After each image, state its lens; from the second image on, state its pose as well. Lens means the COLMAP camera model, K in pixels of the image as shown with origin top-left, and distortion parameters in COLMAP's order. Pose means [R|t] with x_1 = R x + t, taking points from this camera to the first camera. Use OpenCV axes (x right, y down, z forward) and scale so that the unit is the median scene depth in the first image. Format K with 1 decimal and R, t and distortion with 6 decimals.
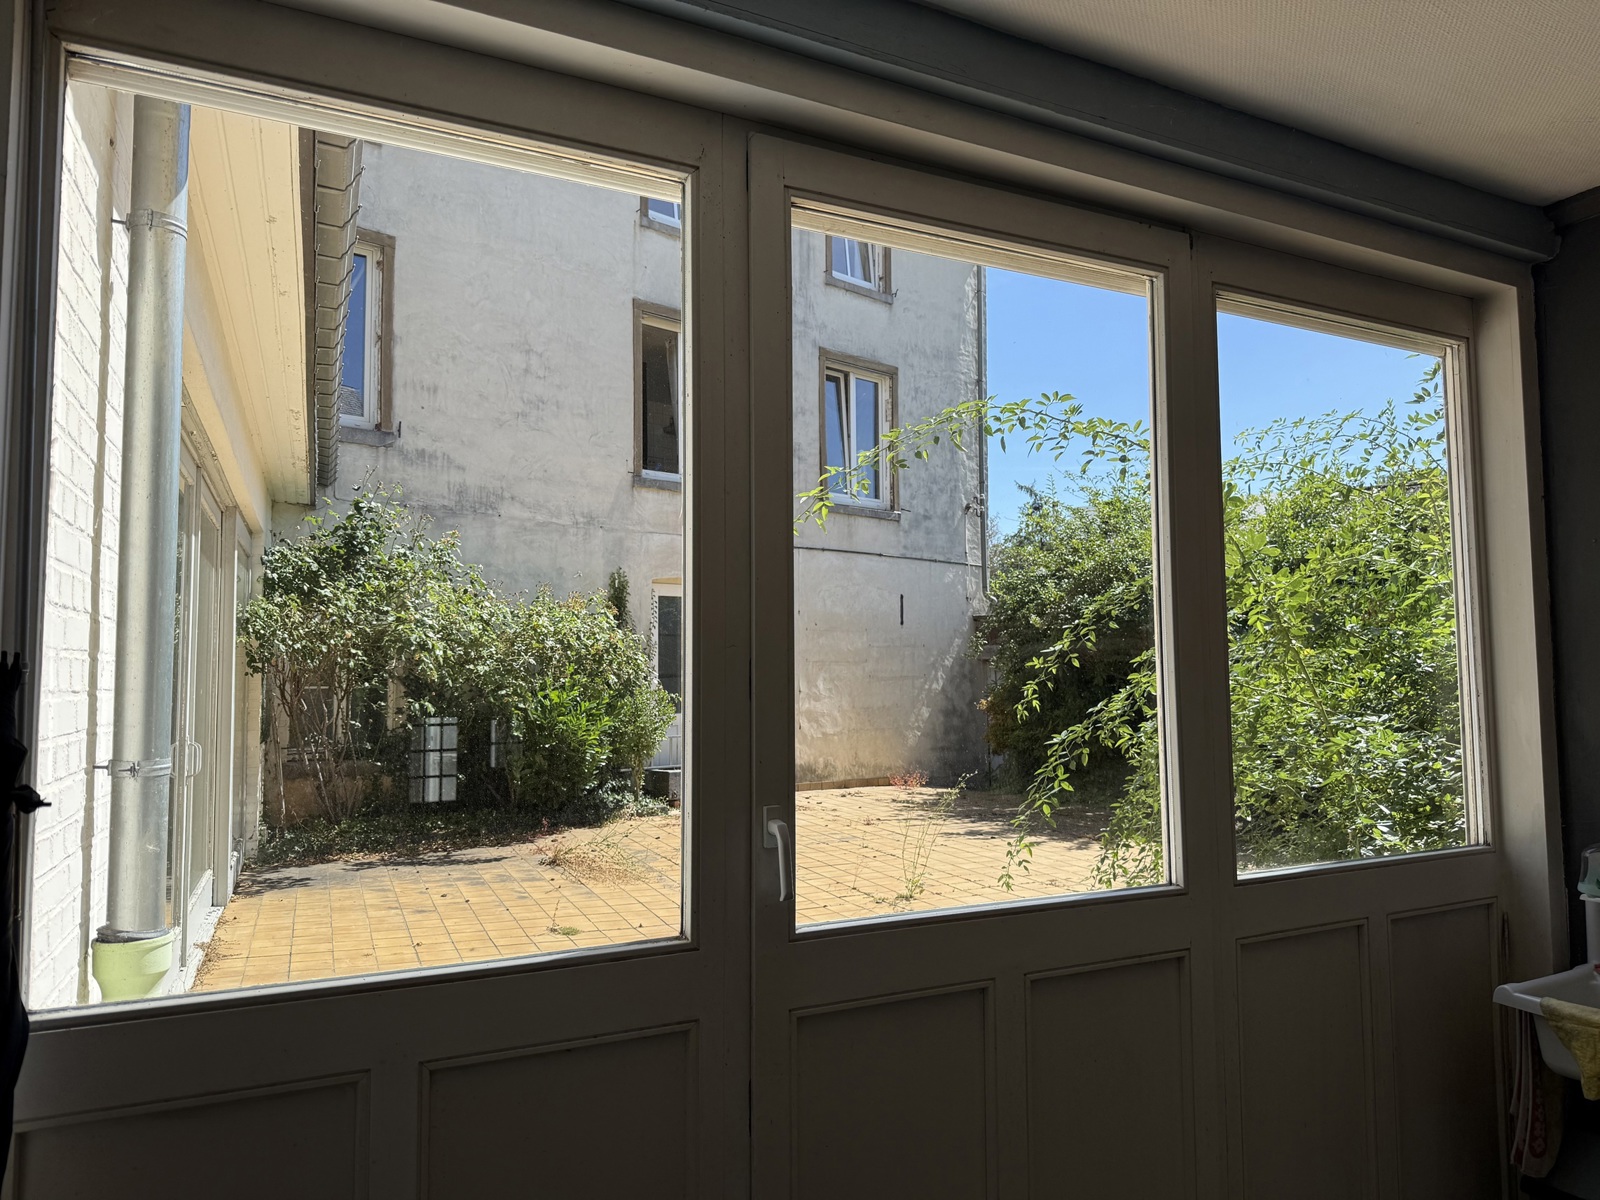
lens RADIAL K [[1085.6, 0, 800.0], [0, 1085.6, 600.0], [0, 0, 1]] dist [0.100376, -0.122882]
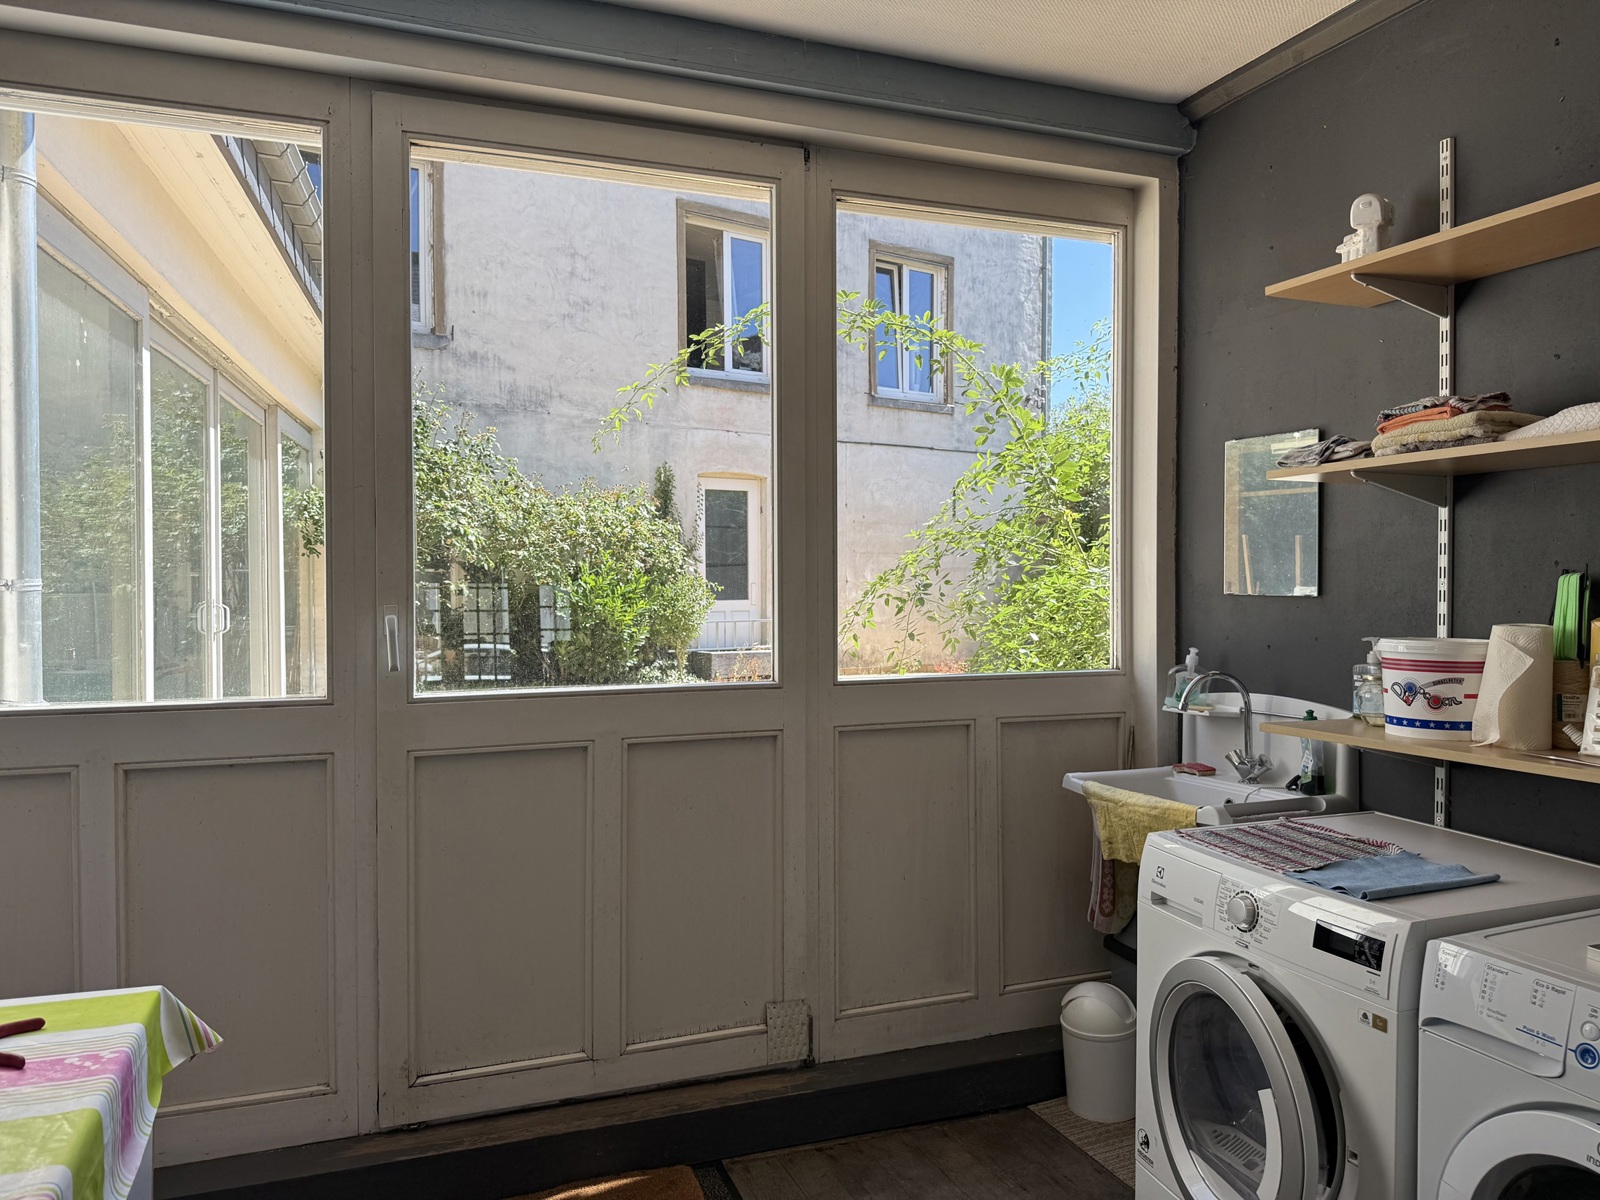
lens RADIAL K [[1085.6, 0, 800.0], [0, 1085.6, 600.0], [0, 0, 1]] dist [0.100376, -0.122882]
pose [[0.992315, 0.006202, -0.123583, 0.101632], [0.004992, 0.995924, 0.090061, 0.009645], [0.123637, -0.089986, 0.988239, -0.045832]]
